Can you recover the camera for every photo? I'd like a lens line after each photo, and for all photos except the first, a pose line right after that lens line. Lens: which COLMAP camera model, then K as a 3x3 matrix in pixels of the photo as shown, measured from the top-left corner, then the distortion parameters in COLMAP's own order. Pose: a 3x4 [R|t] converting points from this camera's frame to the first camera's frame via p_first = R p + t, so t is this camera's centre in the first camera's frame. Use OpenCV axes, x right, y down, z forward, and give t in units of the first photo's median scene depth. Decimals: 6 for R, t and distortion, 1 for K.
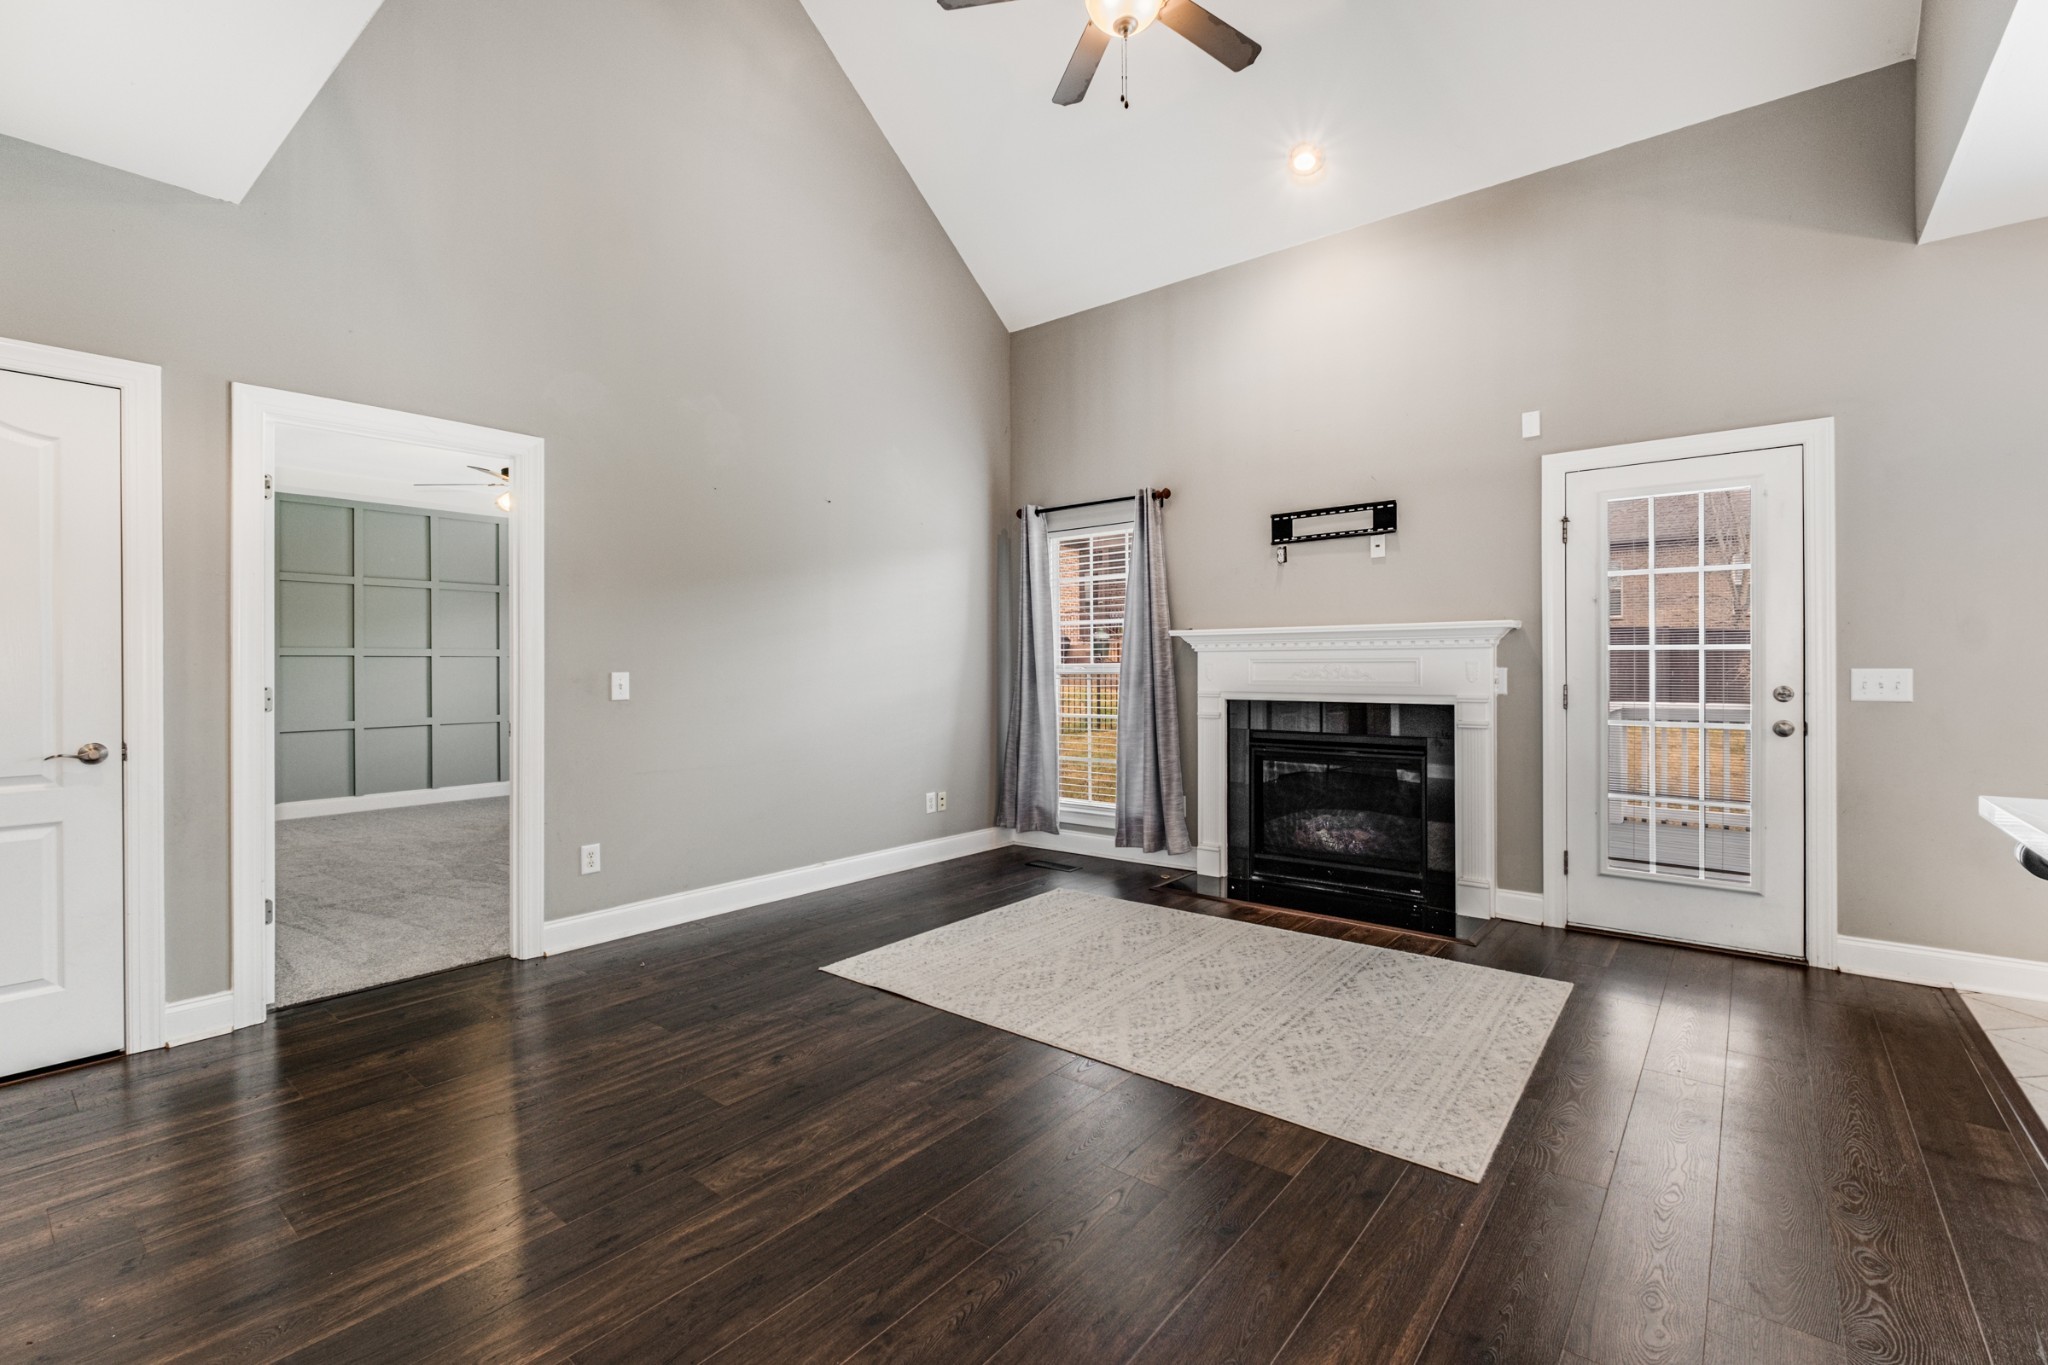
lens RADIAL K [[893.7, 0, 1019.3], [0, 893.7, 664.1], [0, 0, 1]] dist [-0.007850, -0.001887]
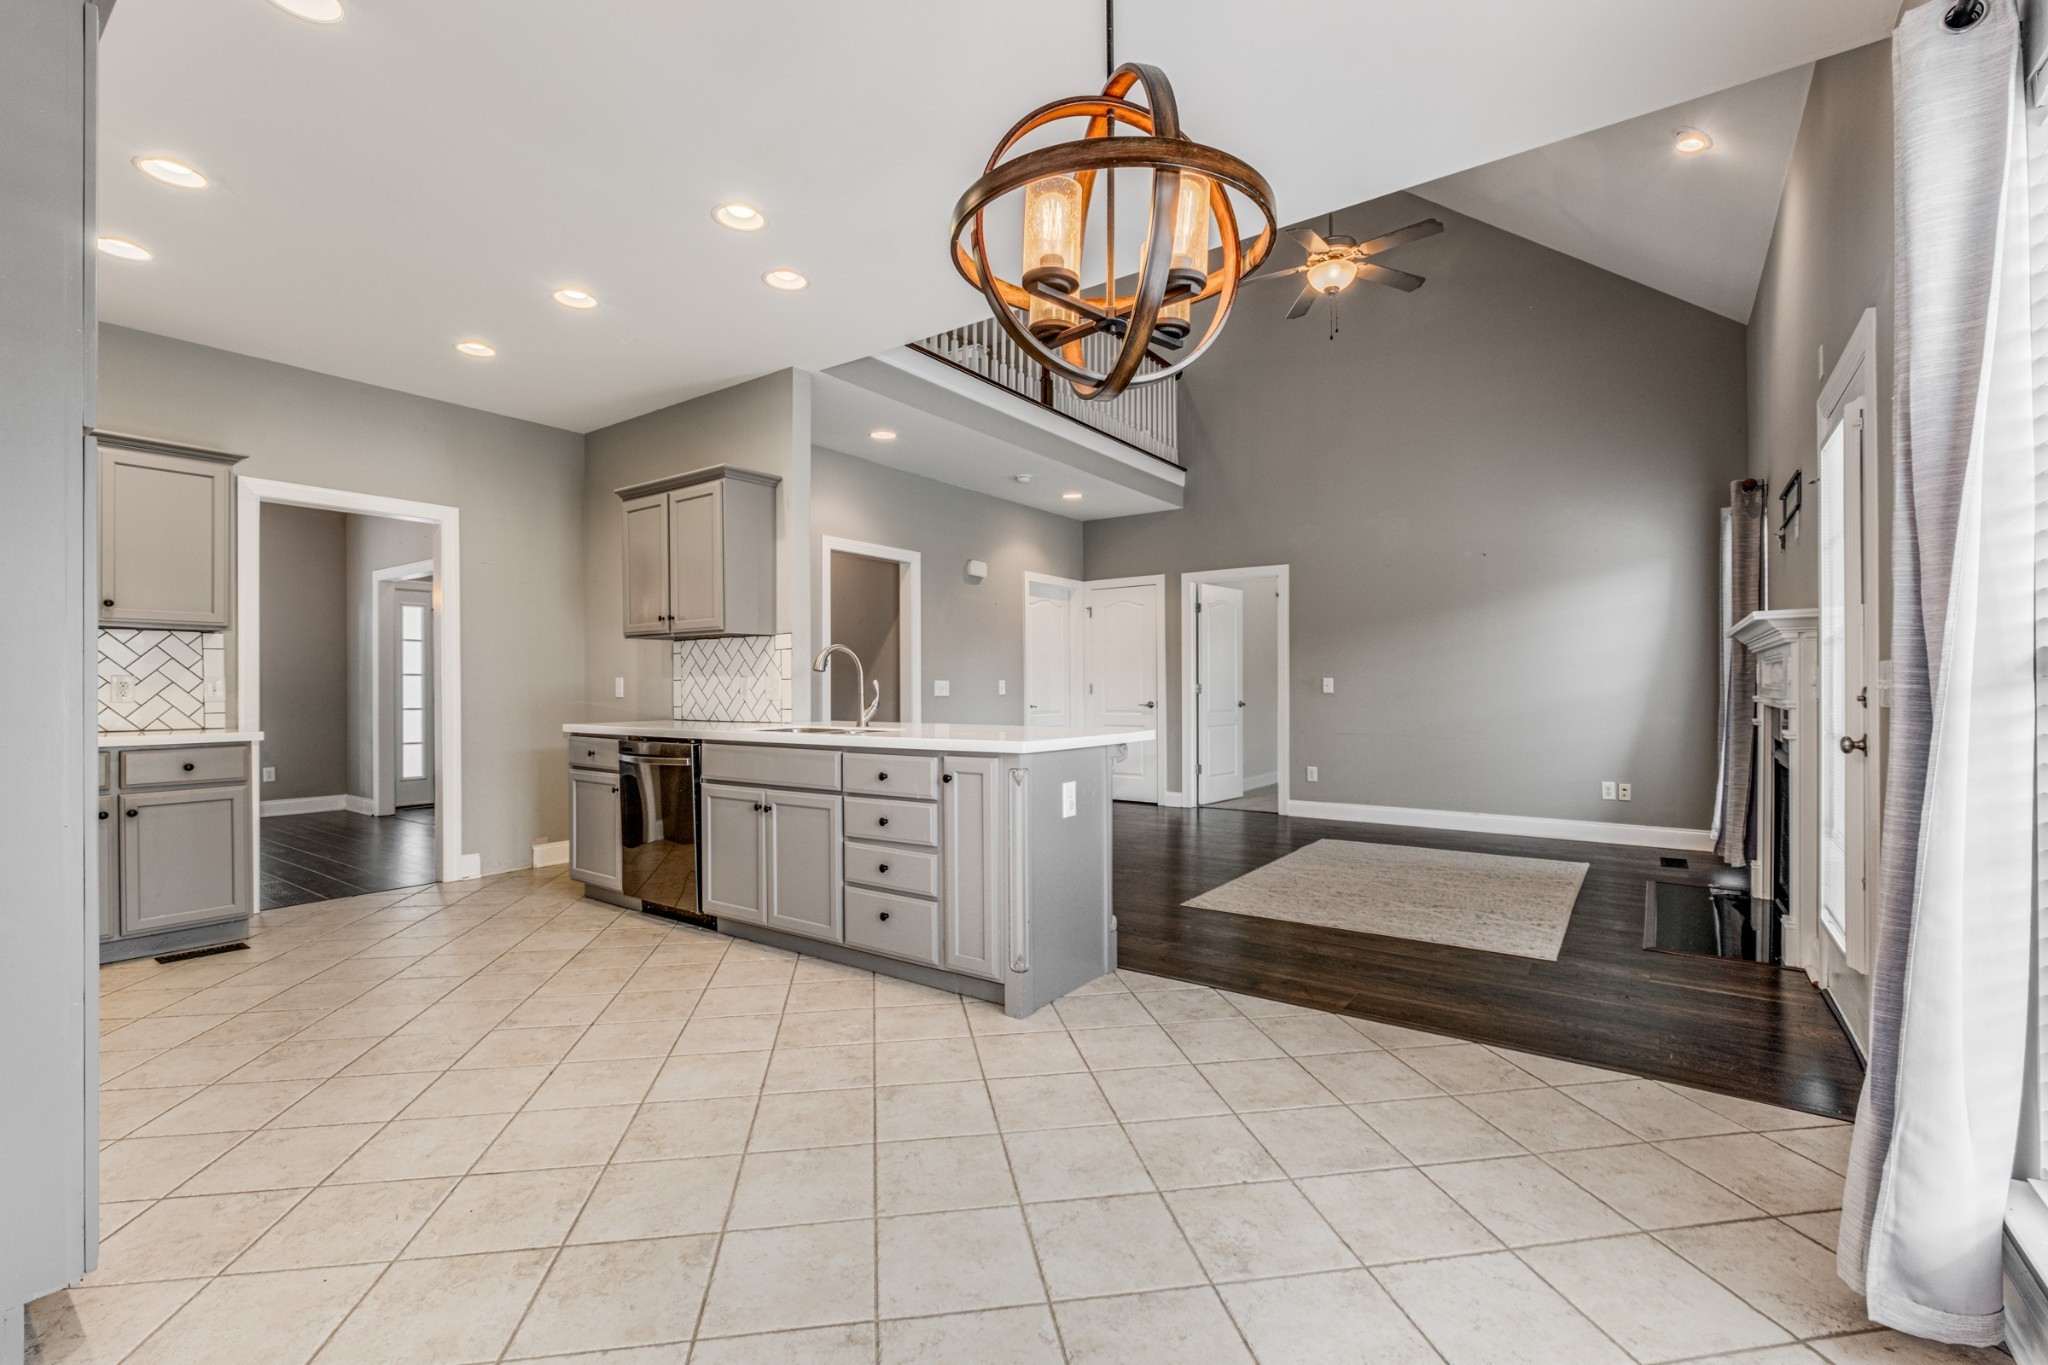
lens RADIAL K [[893.7, 0, 1049.5], [0, 893.7, 701.4], [0, 0, 1]] dist [-0.007850, -0.001887]
pose [[0.090940, 0.017979, -0.995694, 1.484468], [0.006070, 0.999808, 0.018608, 0.021858], [0.995838, -0.007736, 0.090814, 0.267959]]
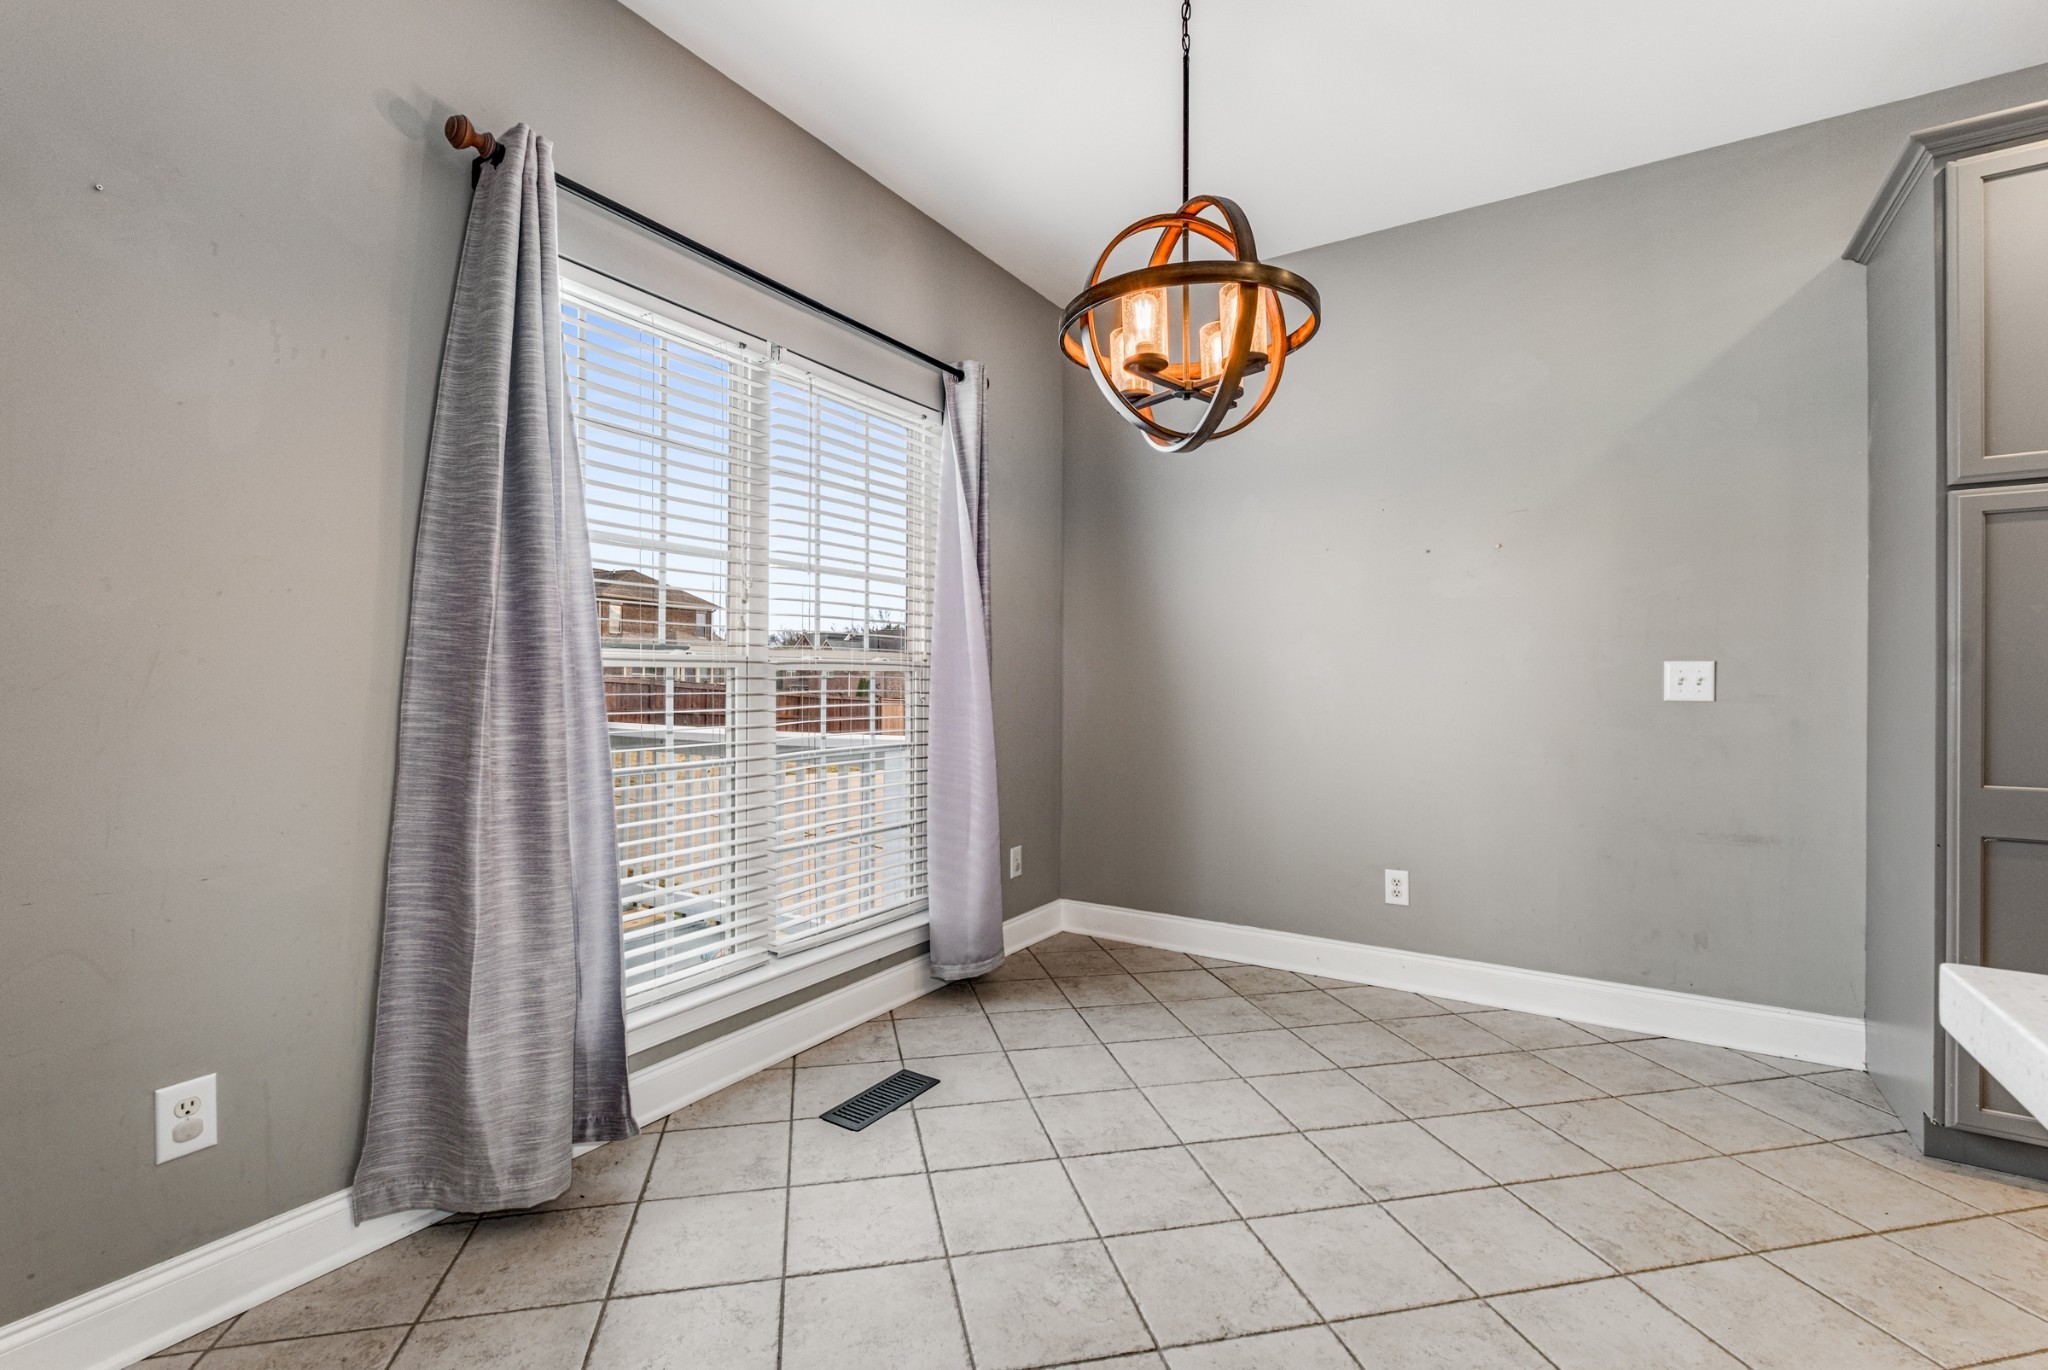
lens RADIAL K [[893.7, 0, 1008.8], [0, 893.7, 677.3], [0, 0, 1]] dist [-0.007850, -0.001887]
pose [[-0.108139, 0.011471, 0.994070, 0.581423], [-0.005933, 0.999908, -0.012183, 0.023943], [-0.994118, -0.007215, -0.108061, 0.489615]]
